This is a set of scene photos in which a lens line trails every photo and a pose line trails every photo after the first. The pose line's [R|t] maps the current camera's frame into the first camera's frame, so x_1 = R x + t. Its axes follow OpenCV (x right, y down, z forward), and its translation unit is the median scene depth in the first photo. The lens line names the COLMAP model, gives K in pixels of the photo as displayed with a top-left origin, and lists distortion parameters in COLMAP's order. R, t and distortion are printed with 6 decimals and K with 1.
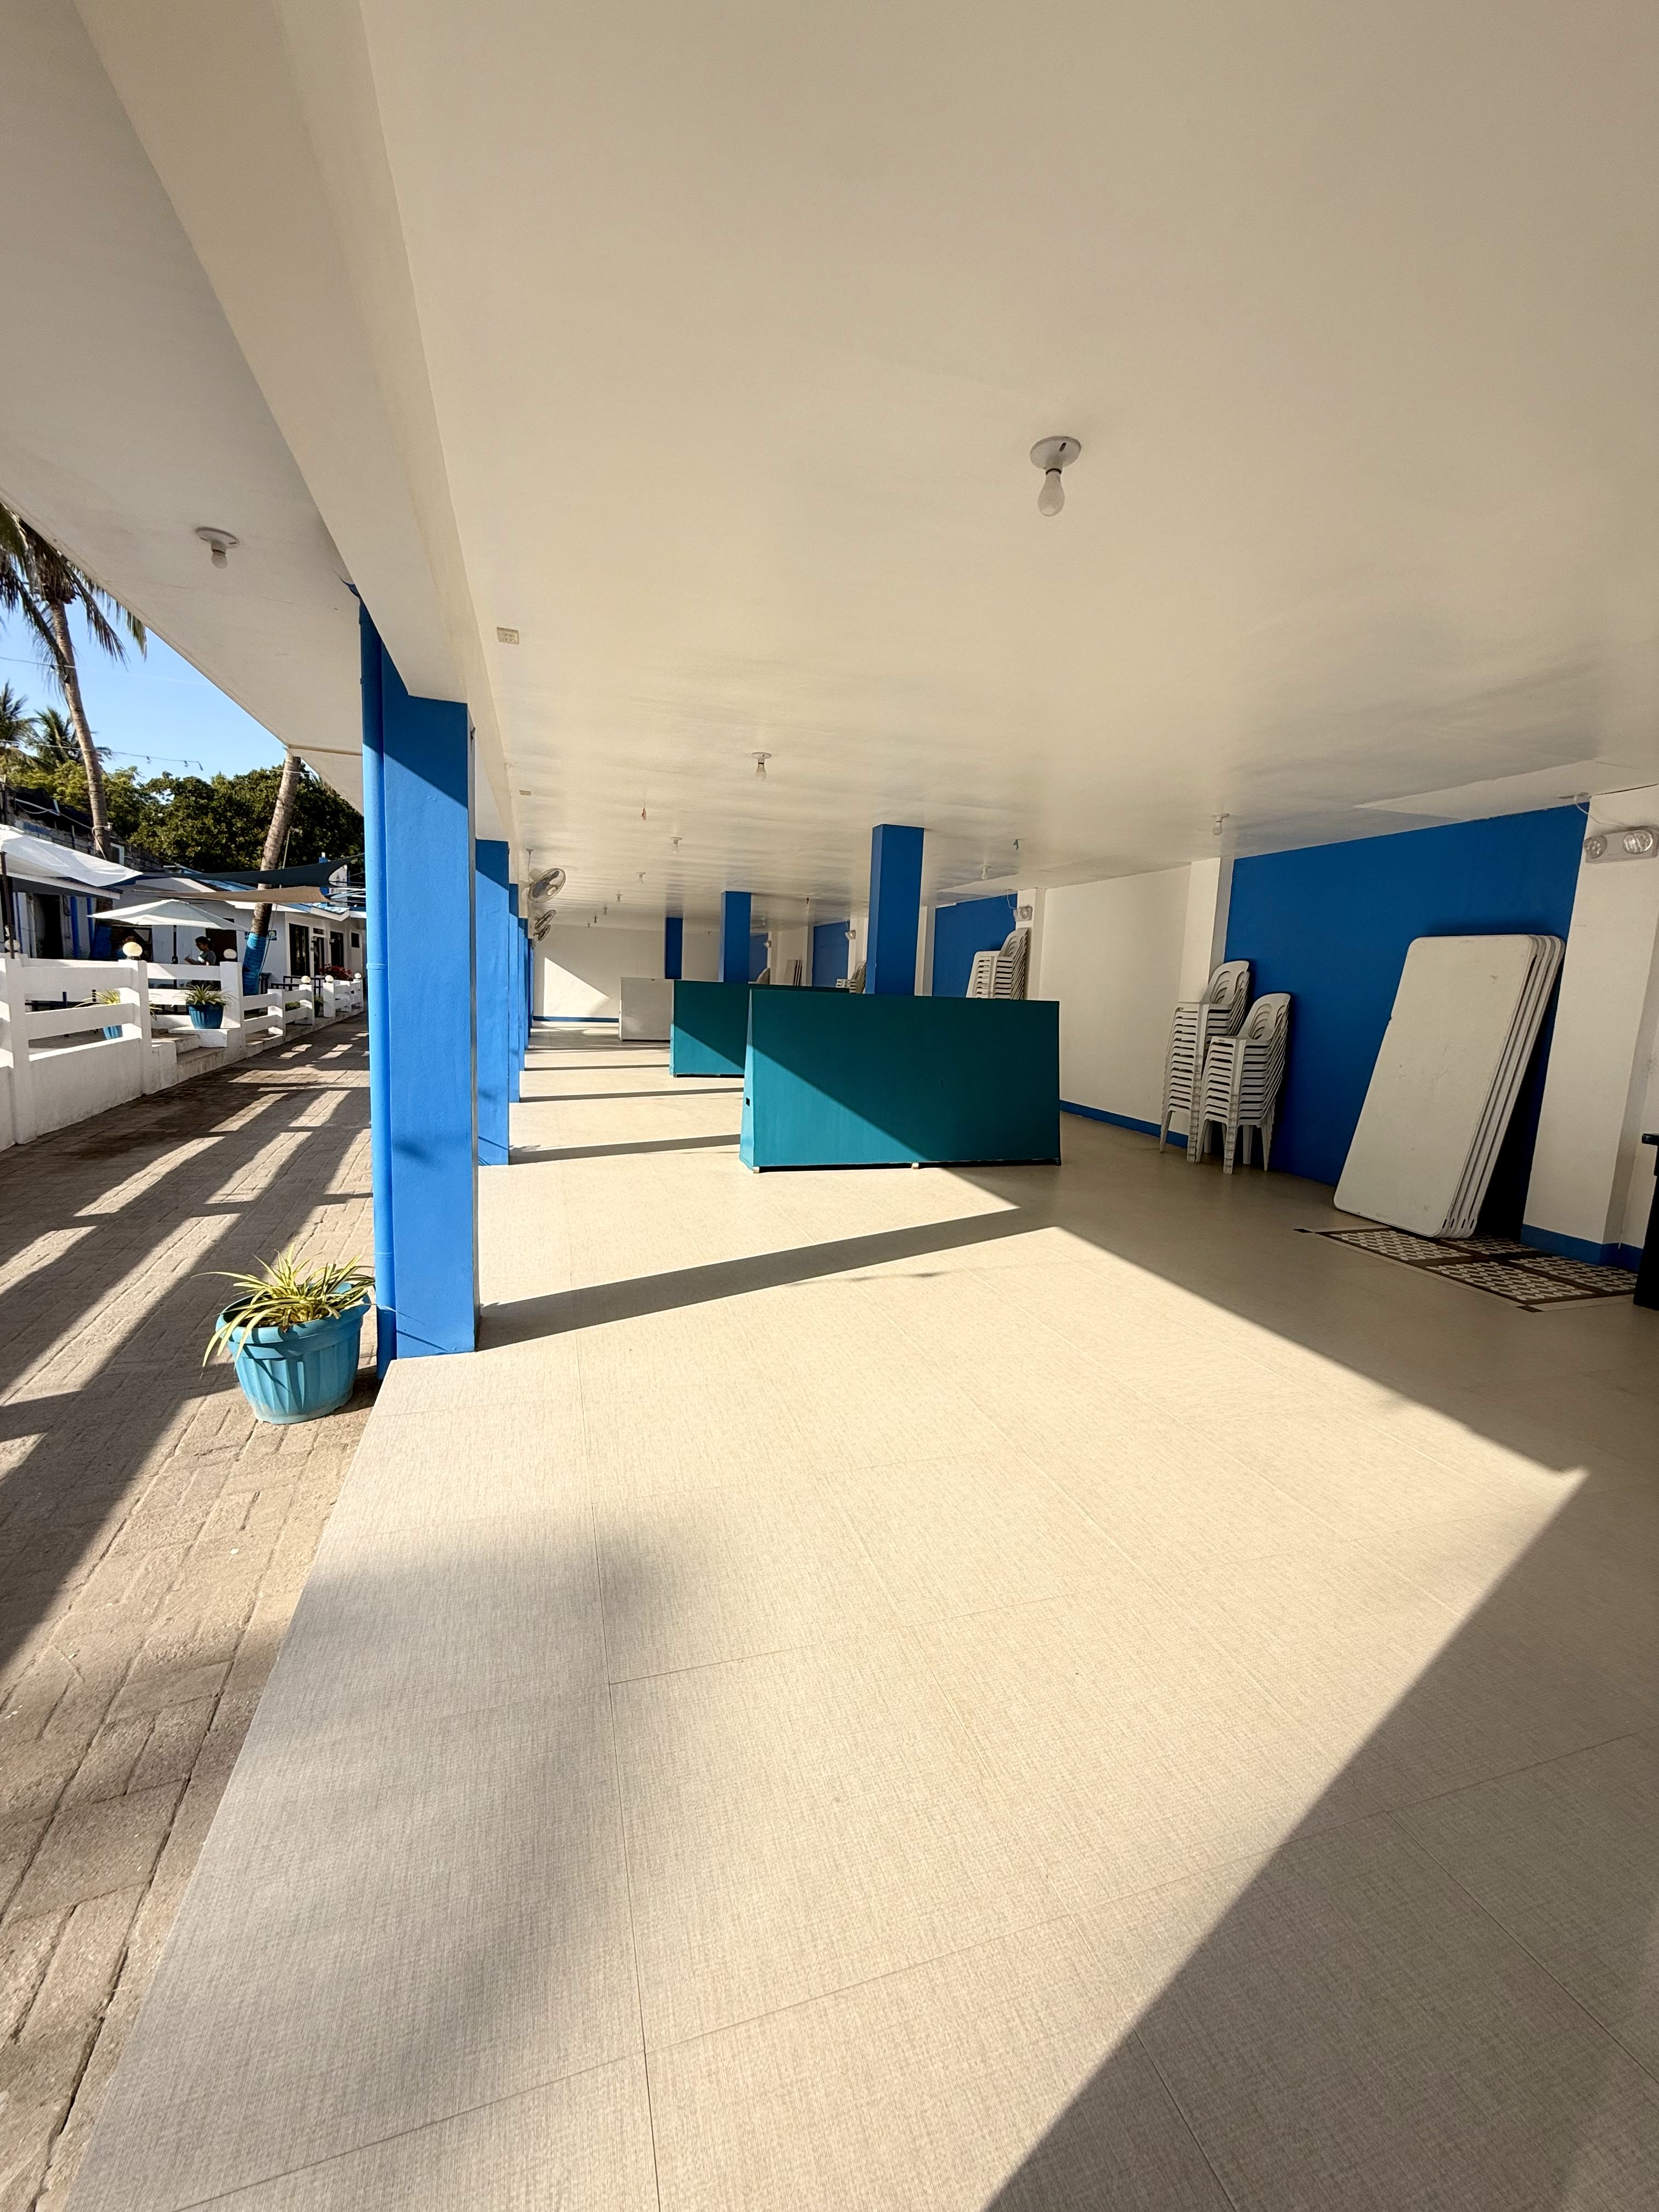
lens RADIAL K [[881.9, 0, 834.3], [0, 881.9, 1097.7], [0, 0, 1]] dist [-0.001791, 0.000282]
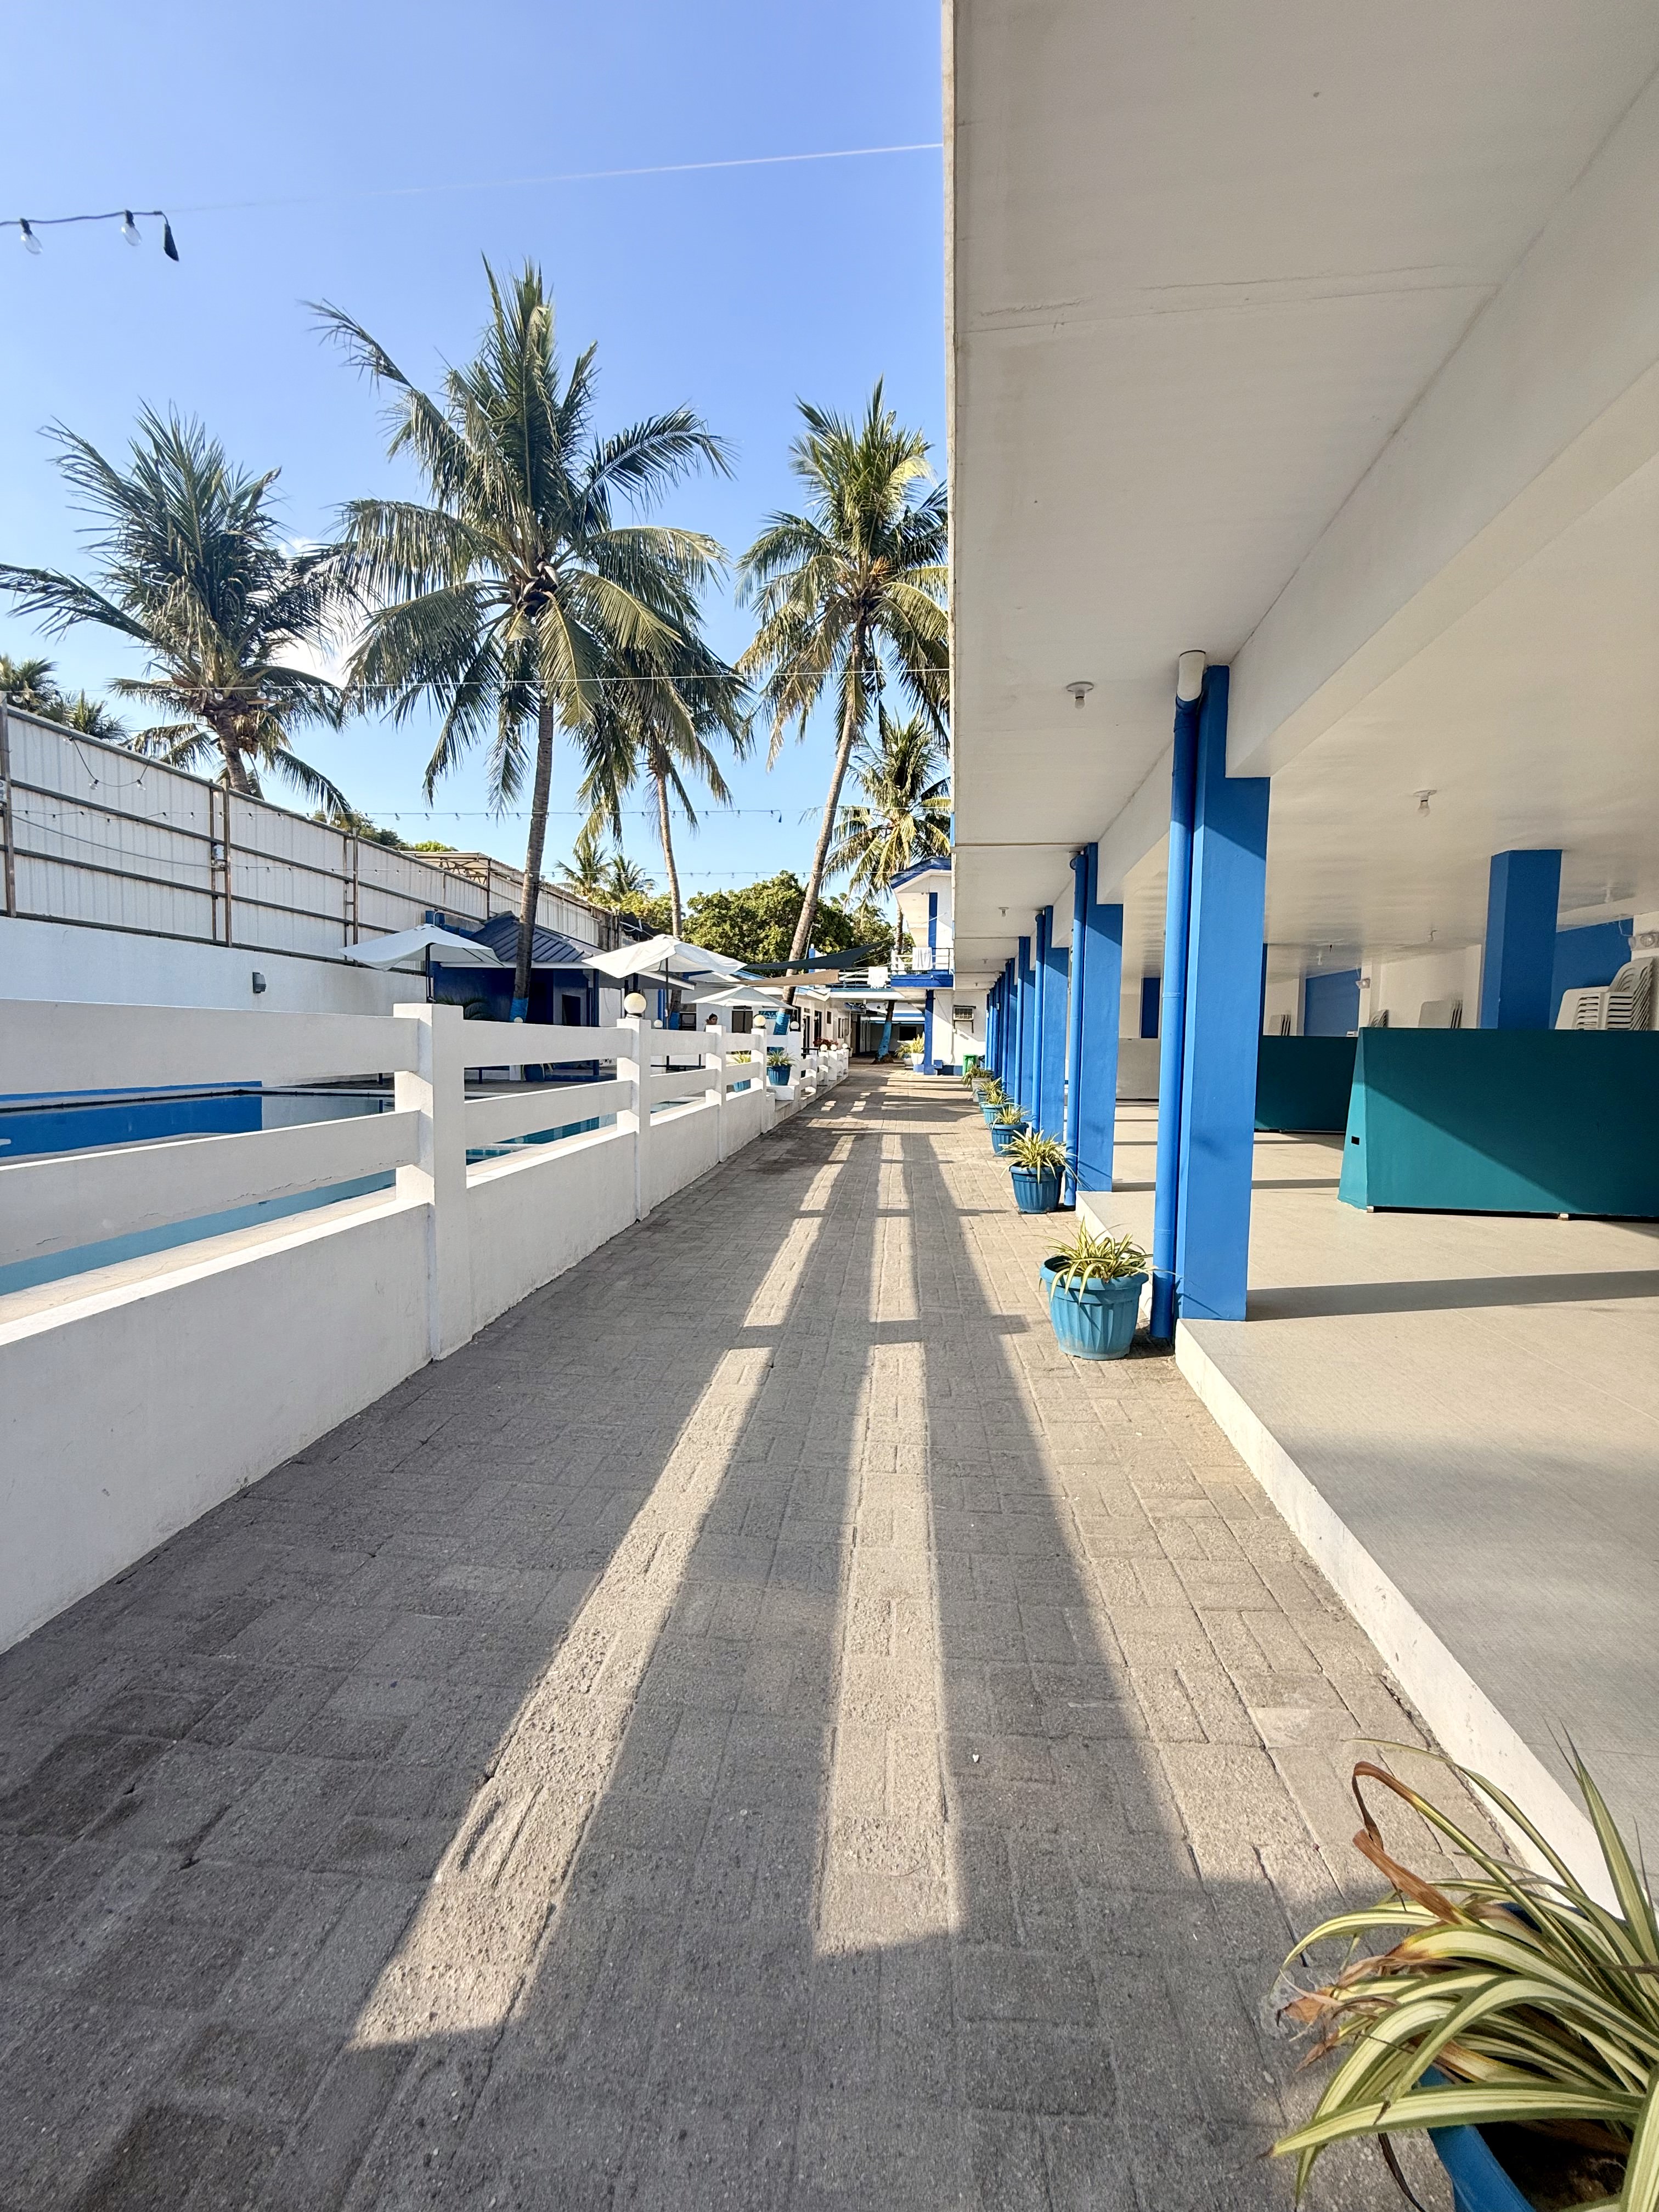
lens RADIAL K [[881.9, 0, 829.7], [0, 881.9, 1102.5], [0, 0, 1]] dist [-0.001791, 0.000282]
pose [[0.896737, 0.001450, -0.442561, -0.167783], [-0.033756, 0.997306, -0.065132, 0.041054], [0.441274, 0.073346, 0.894370, -0.131894]]
